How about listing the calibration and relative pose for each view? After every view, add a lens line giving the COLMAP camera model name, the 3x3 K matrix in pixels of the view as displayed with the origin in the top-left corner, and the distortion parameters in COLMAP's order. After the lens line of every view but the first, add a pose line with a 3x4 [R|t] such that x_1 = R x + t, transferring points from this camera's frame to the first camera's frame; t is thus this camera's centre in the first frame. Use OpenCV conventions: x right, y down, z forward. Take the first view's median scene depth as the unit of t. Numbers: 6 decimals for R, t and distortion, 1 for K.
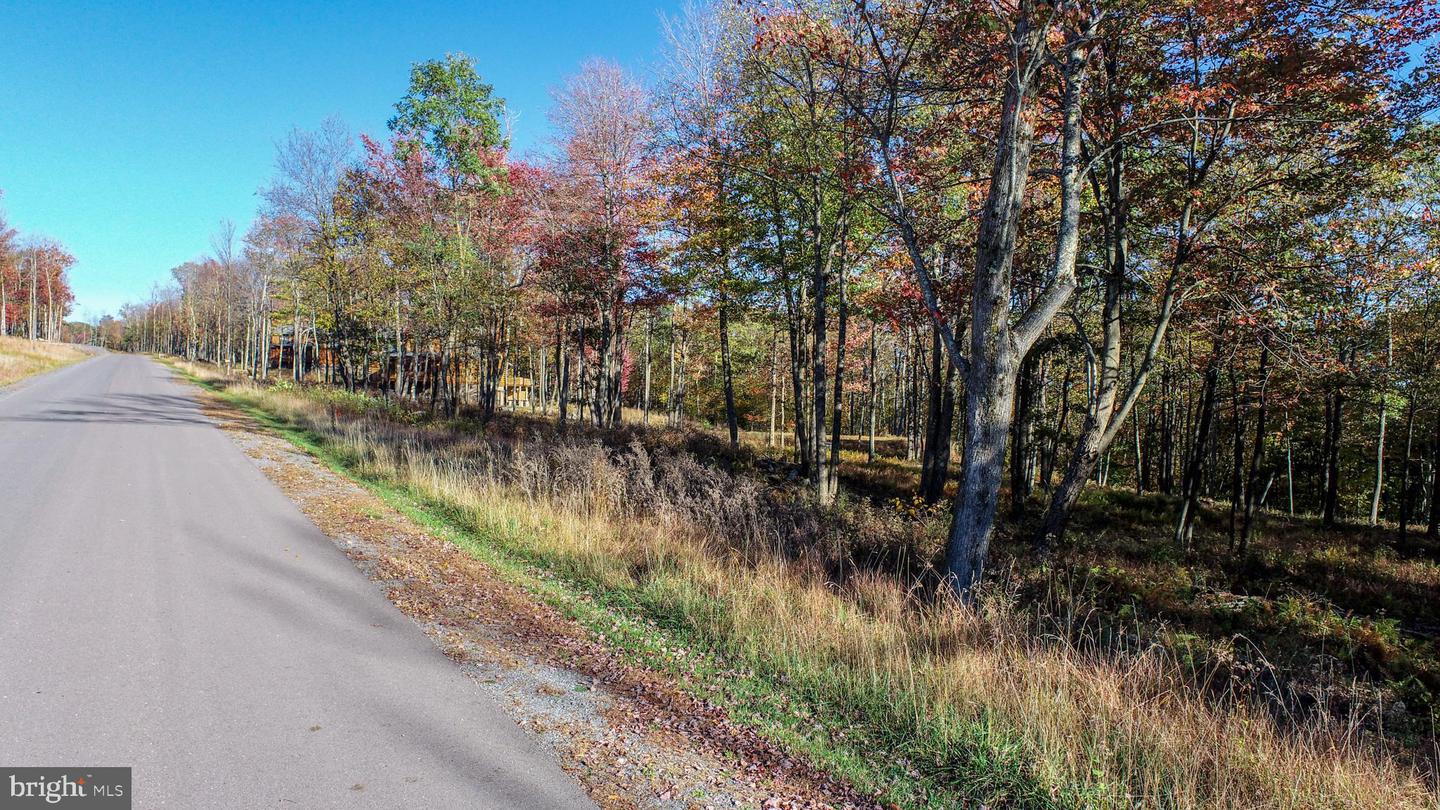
lens RADIAL K [[1004.8, 0, 719.4], [0, 1004.8, 407.4], [0, 0, 1]] dist [-0.004194, 0.004738]
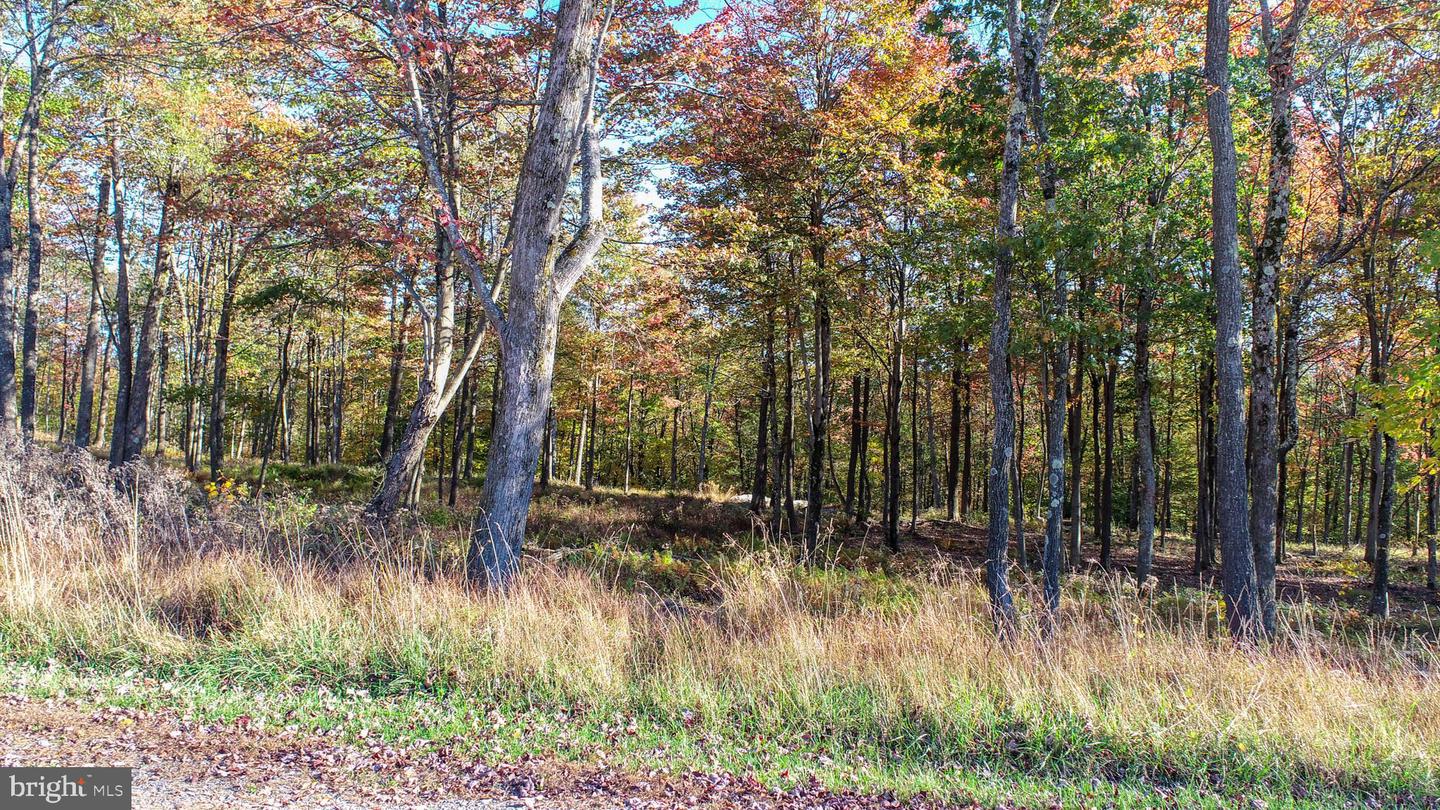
lens RADIAL K [[1004.8, 0, 719.7], [0, 1004.8, 402.1], [0, 0, 1]] dist [-0.004194, 0.004738]
pose [[0.619719, -0.018470, 0.784606, -0.315643], [0.000117, 0.999725, 0.023442, 0.014244], [-0.784824, -0.014436, 0.619551, 0.332104]]
